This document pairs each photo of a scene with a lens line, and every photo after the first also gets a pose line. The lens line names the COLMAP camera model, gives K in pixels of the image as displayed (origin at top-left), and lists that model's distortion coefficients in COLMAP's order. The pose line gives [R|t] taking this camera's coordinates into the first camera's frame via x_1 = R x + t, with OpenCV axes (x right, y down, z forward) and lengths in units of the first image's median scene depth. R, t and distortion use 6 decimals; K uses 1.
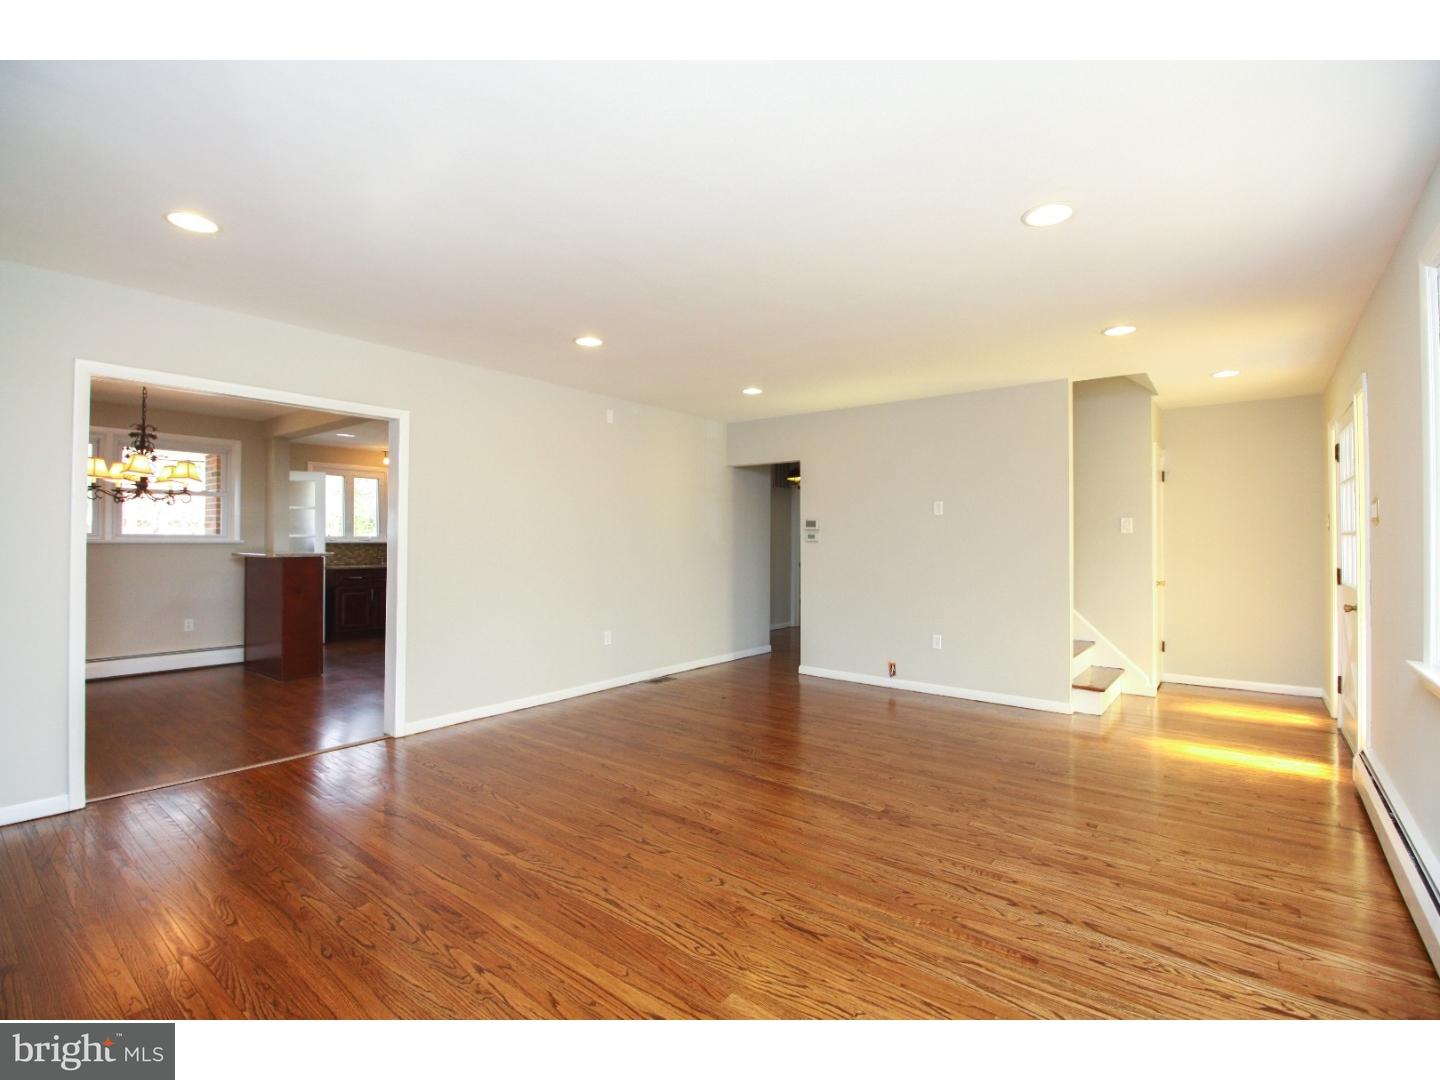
lens RADIAL K [[671.5, 0, 721.0], [0, 671.5, 533.7], [0, 0, 1]] dist [-0.002301, -0.000576]
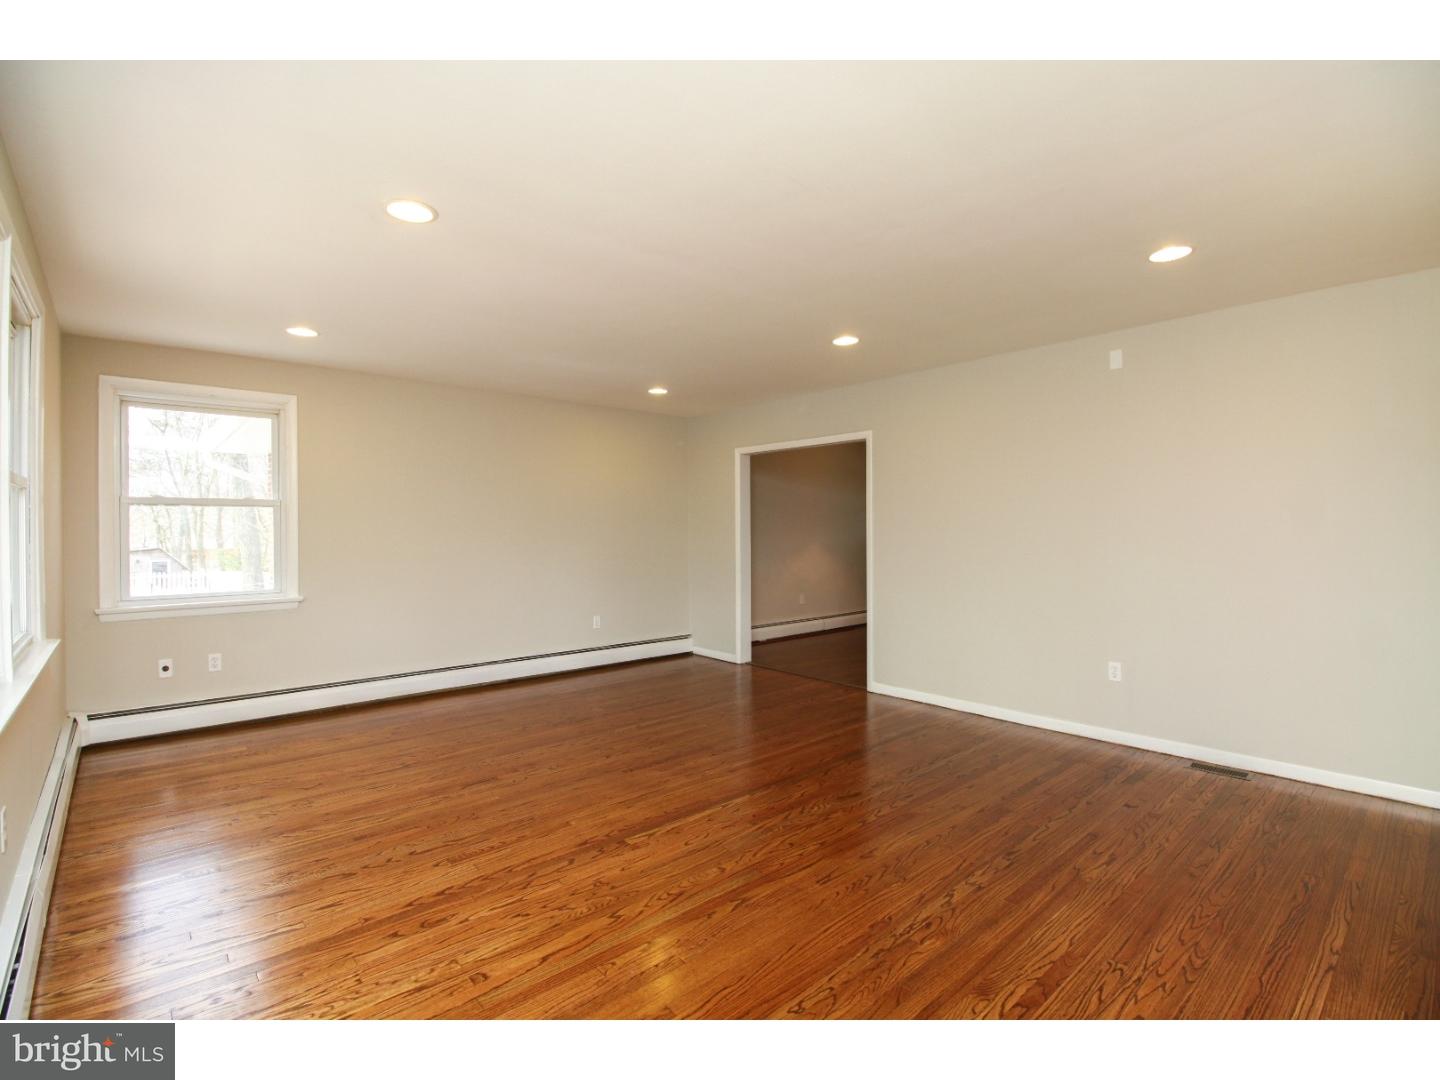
lens RADIAL K [[671.5, 0, 721.0], [0, 671.5, 533.7], [0, 0, 1]] dist [-0.002301, -0.000576]
pose [[-0.180727, 0.003666, -0.983527, 1.159605], [0.015544, 0.999879, 0.000871, 0.002114], [0.983411, -0.015130, -0.180762, 1.364507]]
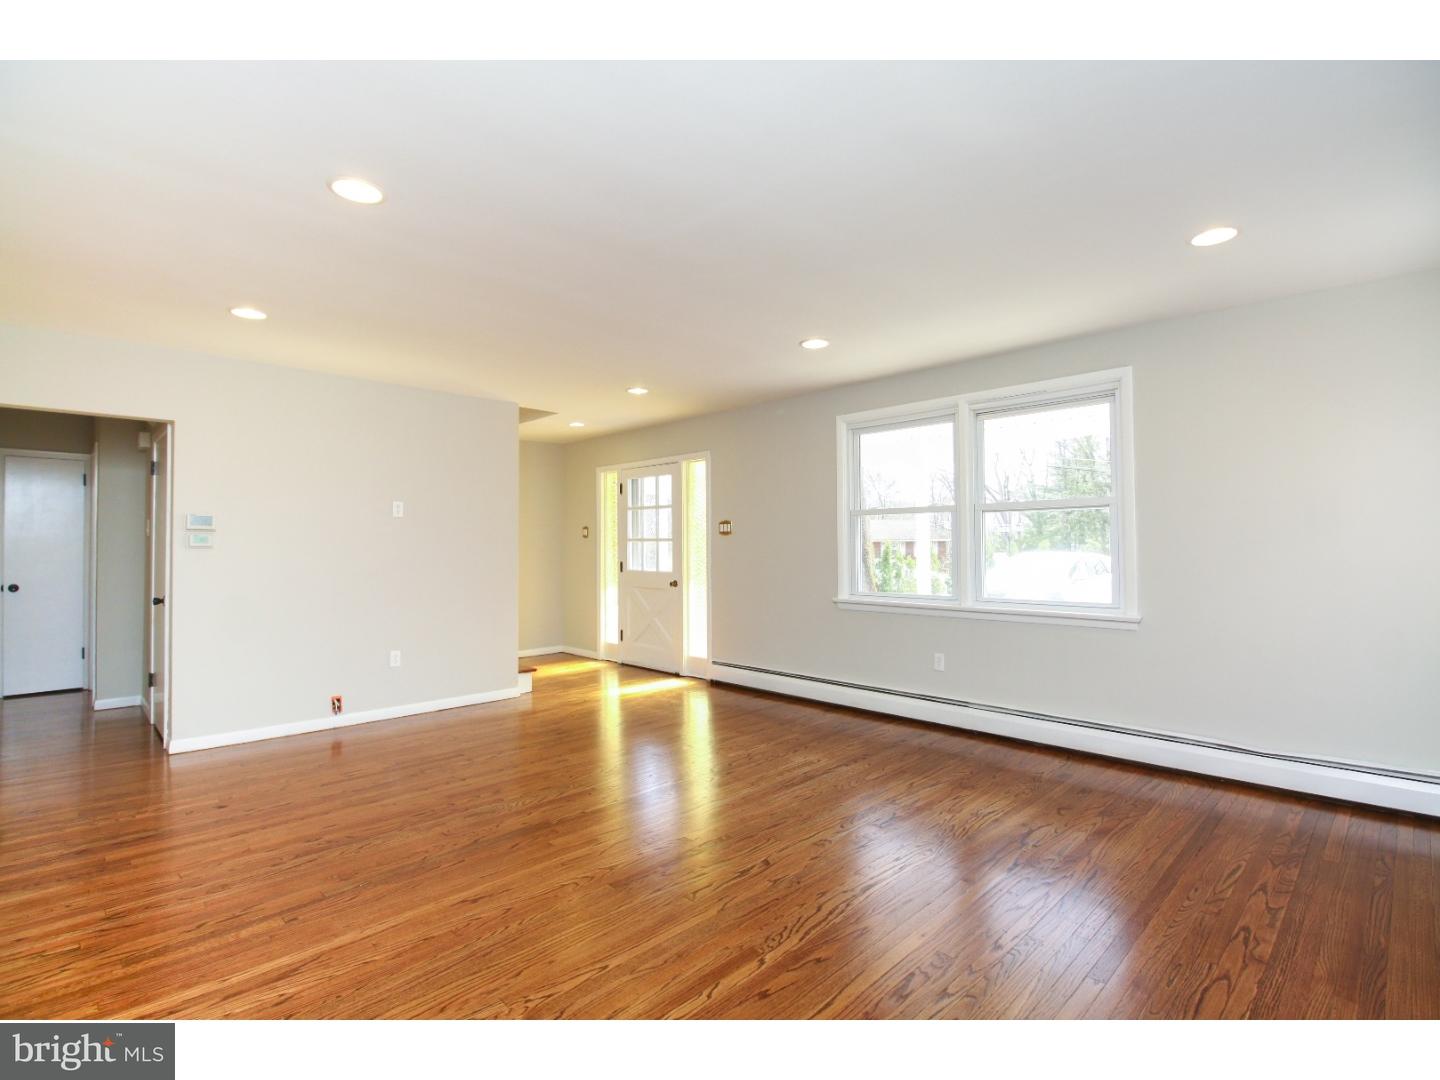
lens RADIAL K [[671.5, 0, 721.0], [0, 671.5, 533.7], [0, 0, 1]] dist [-0.002301, -0.000576]
pose [[0.124076, 0.016669, 0.992133, -0.976235], [-0.007858, 0.999844, -0.015816, 0.008728], [-0.992242, -0.005833, 0.124188, 0.860971]]
